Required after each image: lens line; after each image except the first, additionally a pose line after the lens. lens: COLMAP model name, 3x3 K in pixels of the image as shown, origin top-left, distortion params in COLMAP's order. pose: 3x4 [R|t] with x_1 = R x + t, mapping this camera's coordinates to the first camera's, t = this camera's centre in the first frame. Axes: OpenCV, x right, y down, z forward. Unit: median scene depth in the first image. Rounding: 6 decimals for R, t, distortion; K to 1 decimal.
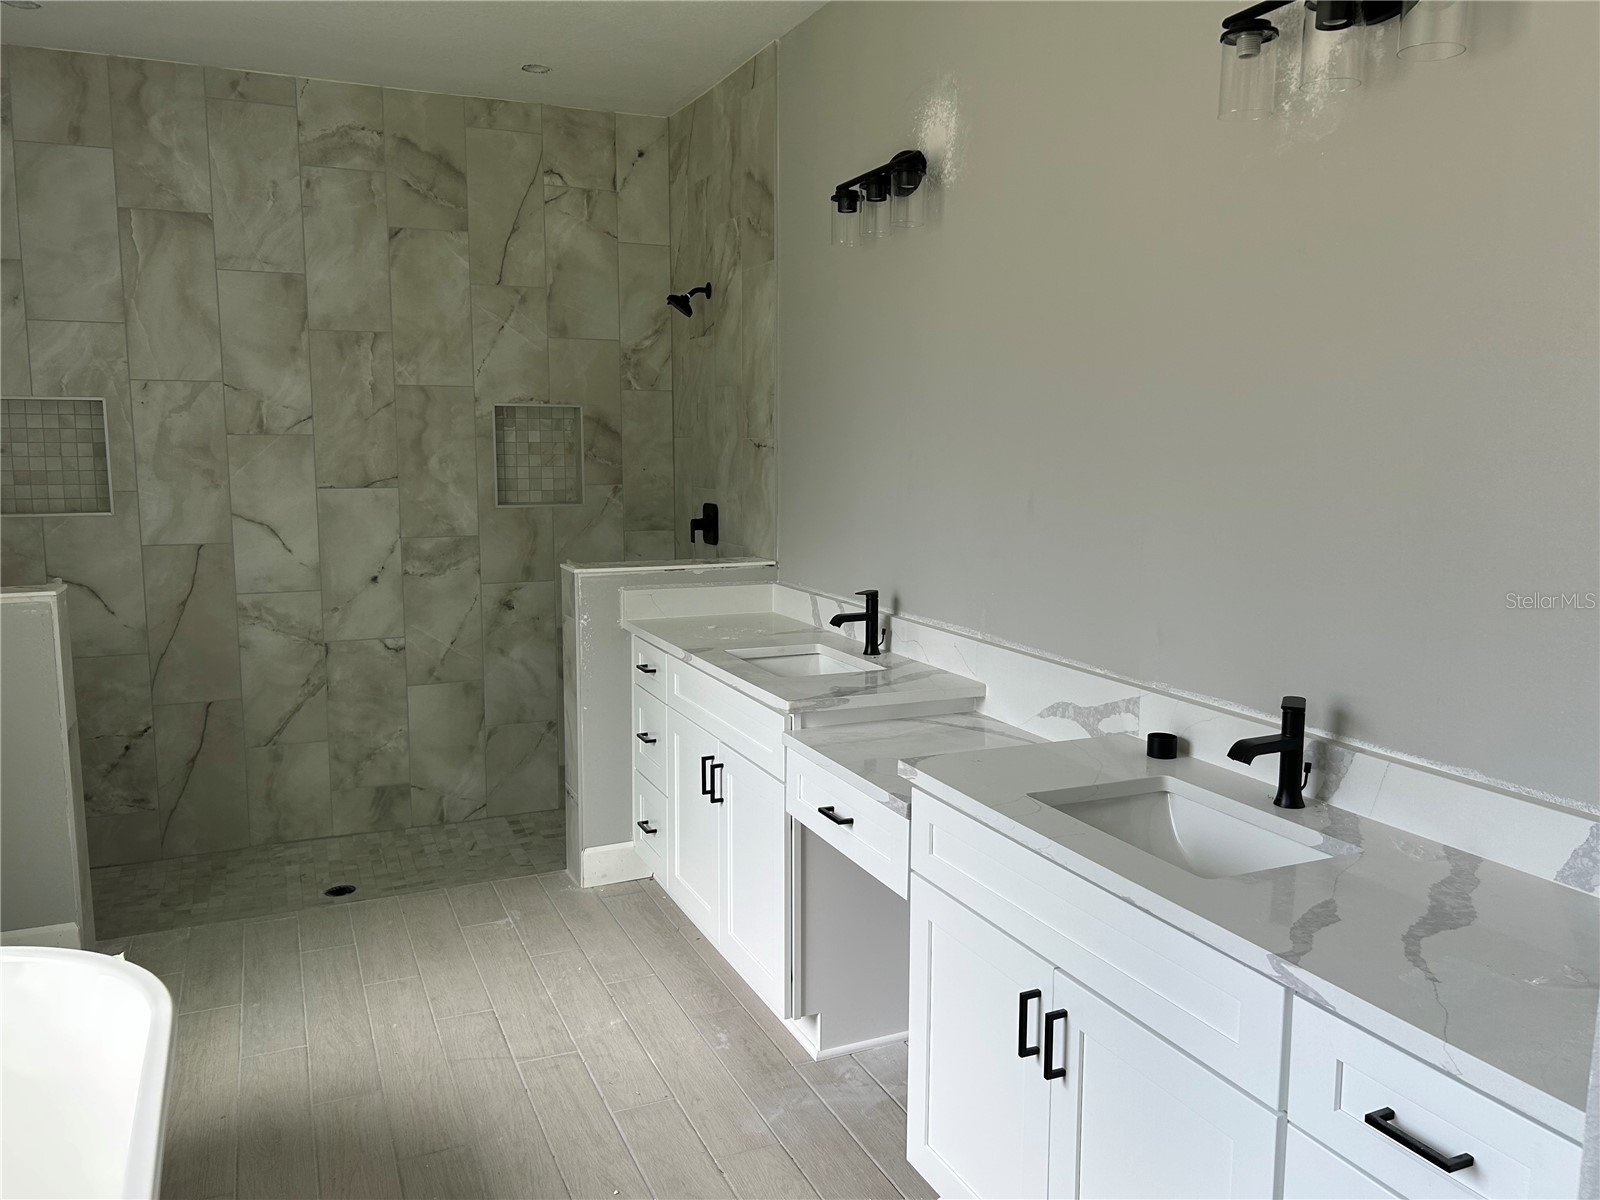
lens RADIAL K [[1199.3, 0, 801.3], [0, 1199.3, 591.9], [0, 0, 1]] dist [0.030305, -0.029572]
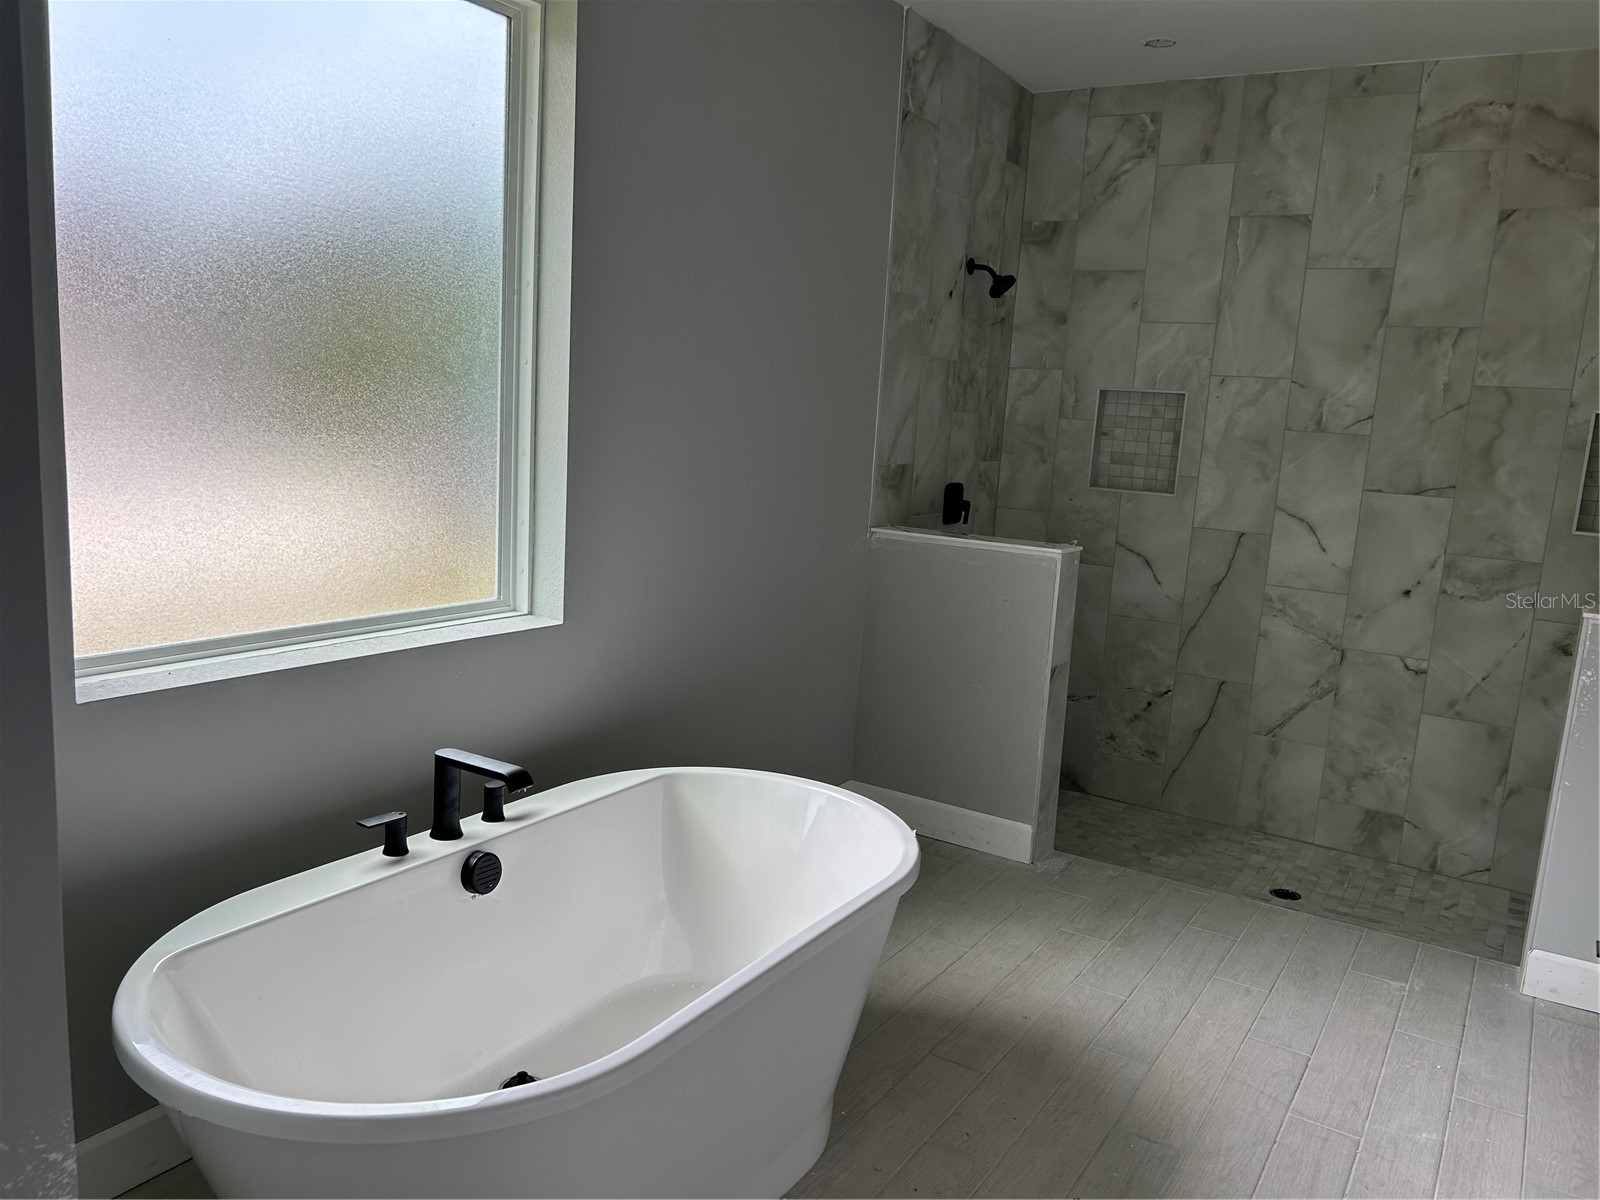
lens RADIAL K [[1199.3, 0, 804.2], [0, 1199.3, 610.0], [0, 0, 1]] dist [0.030305, -0.029572]
pose [[0.565676, 0.173505, -0.806168, 0.146185], [-0.166607, 0.981500, 0.094335, -0.008468], [0.807621, 0.080951, 0.584119, 0.080290]]
